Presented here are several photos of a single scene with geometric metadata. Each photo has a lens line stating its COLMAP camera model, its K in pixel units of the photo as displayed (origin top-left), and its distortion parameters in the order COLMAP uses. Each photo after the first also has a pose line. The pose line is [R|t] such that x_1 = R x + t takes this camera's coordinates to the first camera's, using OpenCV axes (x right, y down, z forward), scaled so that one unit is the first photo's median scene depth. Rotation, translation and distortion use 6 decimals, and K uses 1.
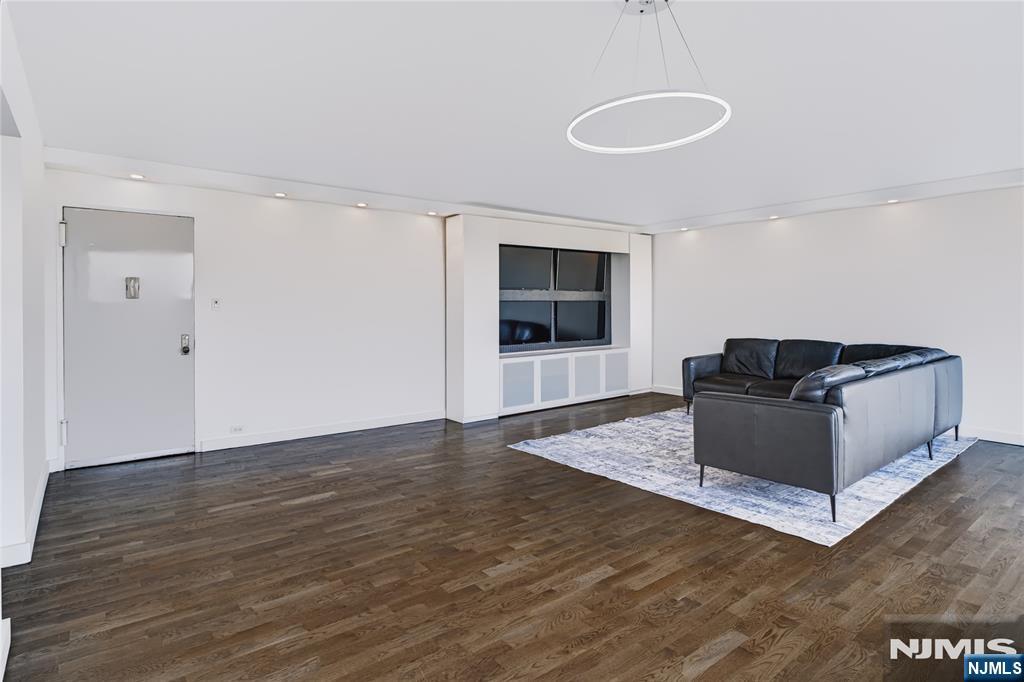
lens RADIAL K [[547.9, 0, 512.7], [0, 547.9, 313.9], [0, 0, 1]] dist [-0.001024, -0.000560]
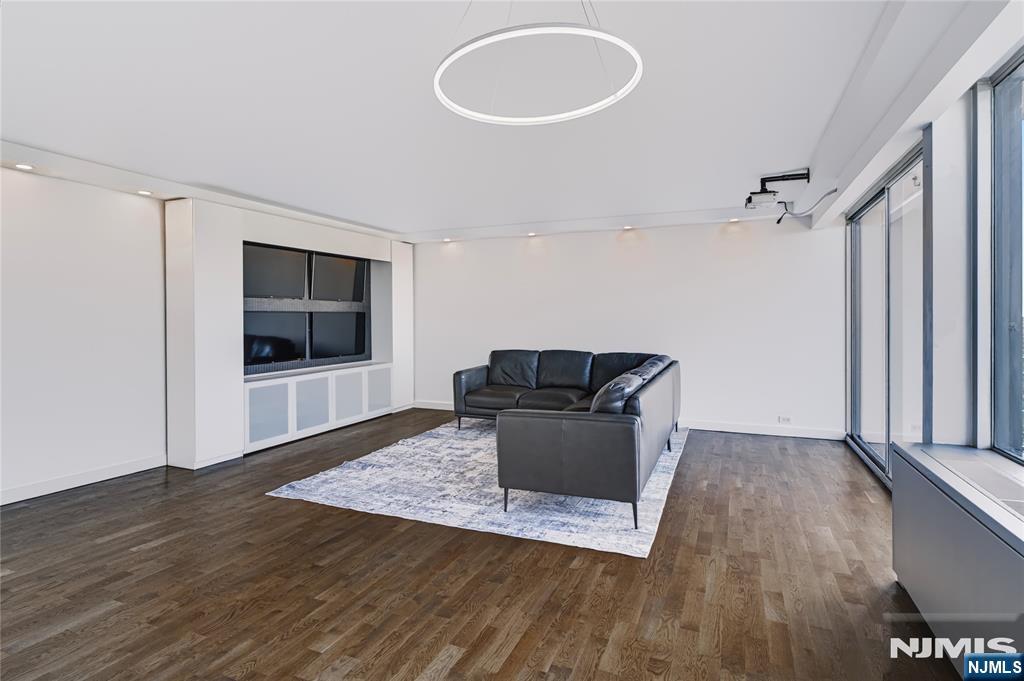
lens RADIAL K [[534.6, 0, 508.7], [0, 534.6, 326.6], [0, 0, 1]] dist [-0.005293, -0.001669]
pose [[0.882391, -0.004347, 0.470496, -0.066221], [0.003691, 0.999991, 0.002318, -0.001726], [-0.470502, -0.000309, 0.882399, 0.163551]]
